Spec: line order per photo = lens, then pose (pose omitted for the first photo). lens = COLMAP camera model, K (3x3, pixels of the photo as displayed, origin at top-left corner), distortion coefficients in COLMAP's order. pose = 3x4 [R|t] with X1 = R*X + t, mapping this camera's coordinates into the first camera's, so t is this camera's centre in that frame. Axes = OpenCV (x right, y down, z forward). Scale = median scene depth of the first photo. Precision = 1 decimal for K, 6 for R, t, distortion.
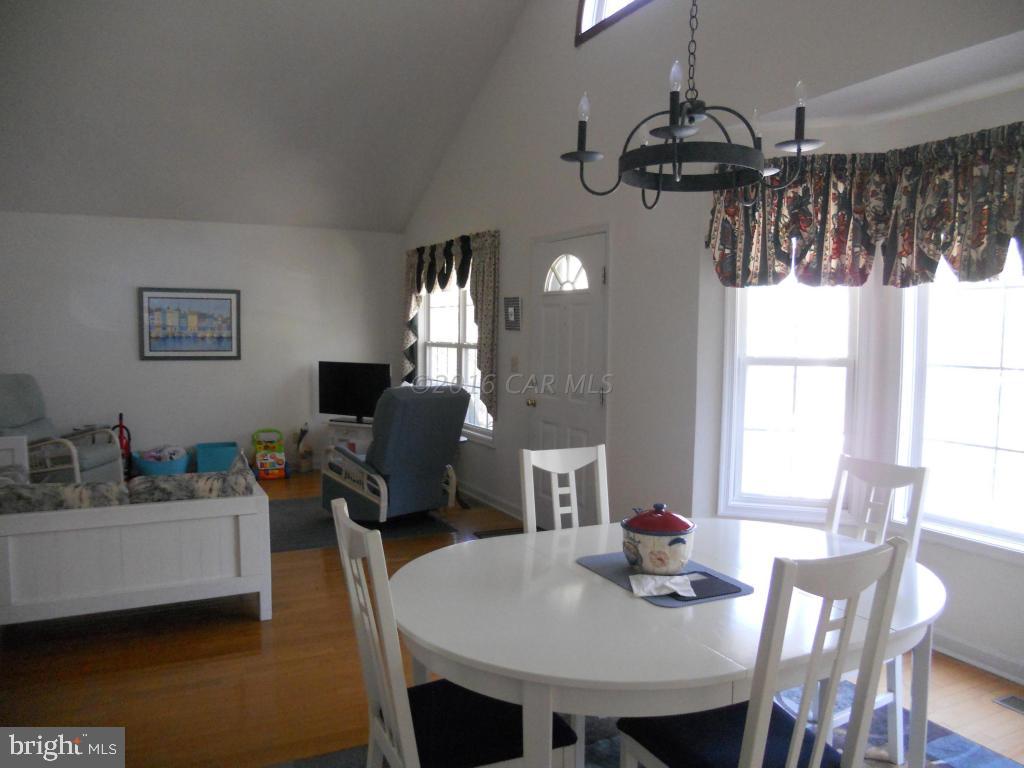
lens RADIAL K [[777.3, 0, 512.0], [0, 777.3, 384.0], [0, 0, 1]] dist [-0.029677, 0.004402]
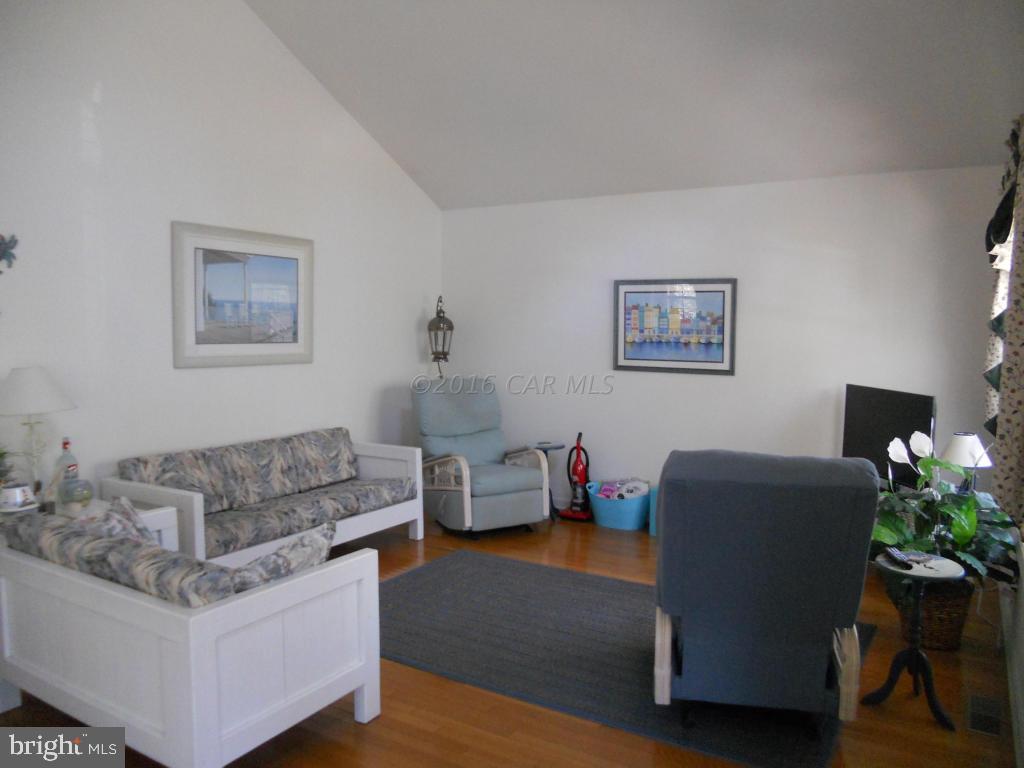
lens RADIAL K [[777.3, 0, 512.0], [0, 777.3, 384.0], [0, 0, 1]] dist [-0.029677, 0.004402]
pose [[0.541060, 0.059783, -0.838857, 0.146296], [-0.066692, 0.997379, 0.028064, -0.031202], [0.838336, 0.040761, 0.543629, 0.457501]]
